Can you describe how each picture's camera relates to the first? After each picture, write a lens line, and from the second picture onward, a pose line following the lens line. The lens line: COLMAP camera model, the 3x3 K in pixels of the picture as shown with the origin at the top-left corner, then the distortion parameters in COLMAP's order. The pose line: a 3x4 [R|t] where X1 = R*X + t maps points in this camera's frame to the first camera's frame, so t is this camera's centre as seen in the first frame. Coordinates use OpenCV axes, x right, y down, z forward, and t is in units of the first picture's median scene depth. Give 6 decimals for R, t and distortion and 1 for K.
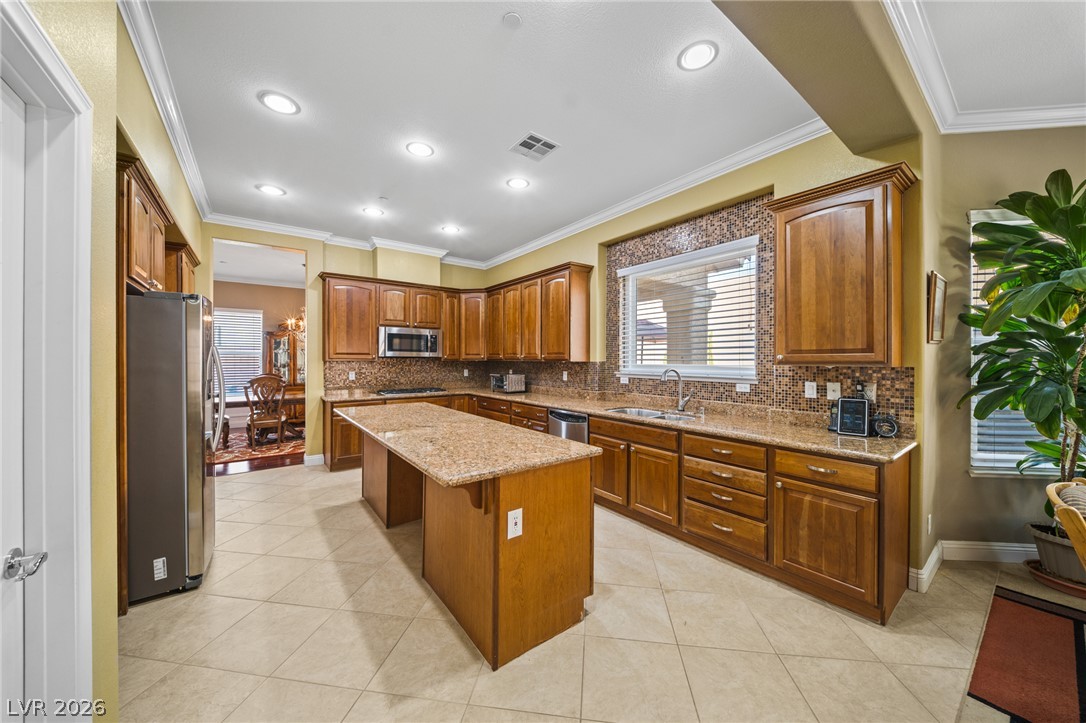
lens RADIAL K [[374.7, 0, 542.8], [0, 374.7, 360.0], [0, 0, 1]] dist [0.018841, -0.011744]
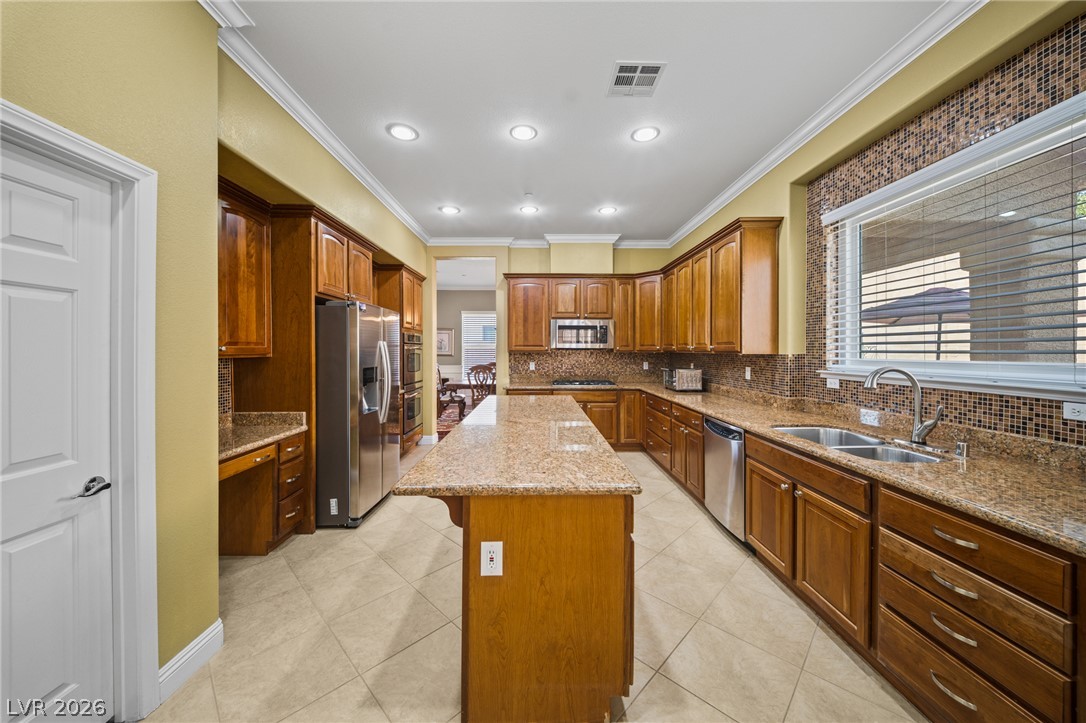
lens RADIAL K [[379.7, 0, 544.8], [0, 379.7, 351.7], [0, 0, 1]] dist [0.009438, -0.006332]
pose [[0.808847, 0.000875, -0.588018, 0.254623], [-0.000213, 0.999999, 0.001195, -0.001631], [0.588018, -0.000842, 0.808847, 0.217333]]
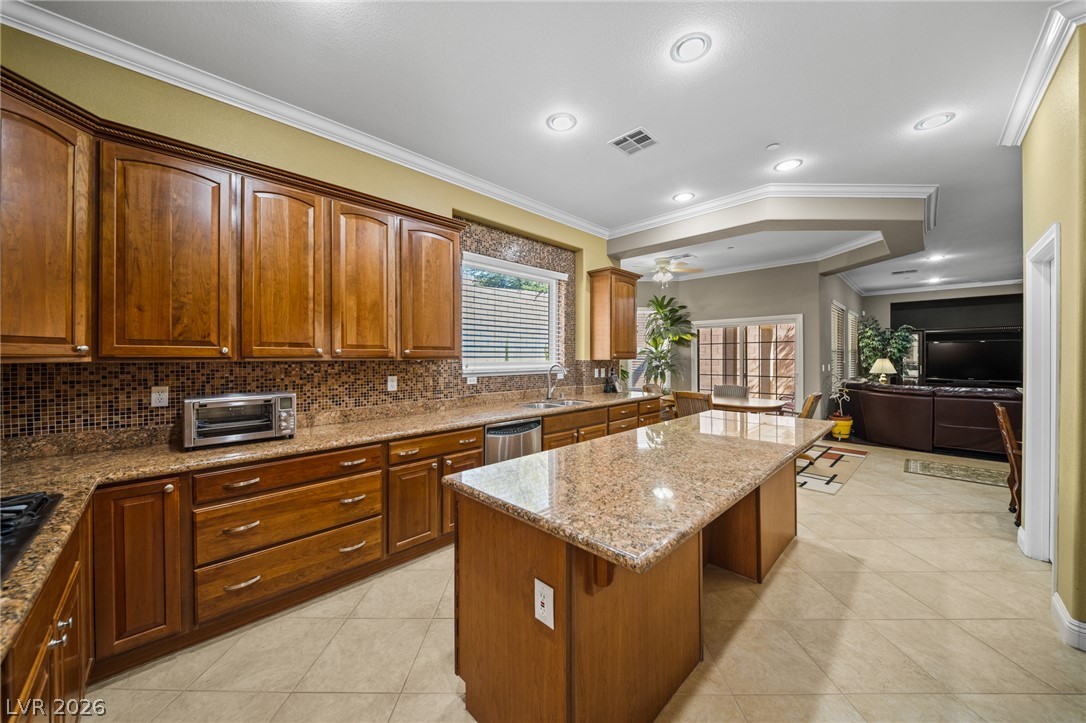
lens RADIAL K [[381.4, 0, 544.3], [0, 381.4, 357.9], [0, 0, 1]] dist [0.016359, -0.011203]
pose [[-0.132341, -0.003400, 0.991198, -0.867054], [0.004659, 0.999981, 0.004052, -0.002256], [-0.991193, 0.005154, -0.132322, 1.196418]]
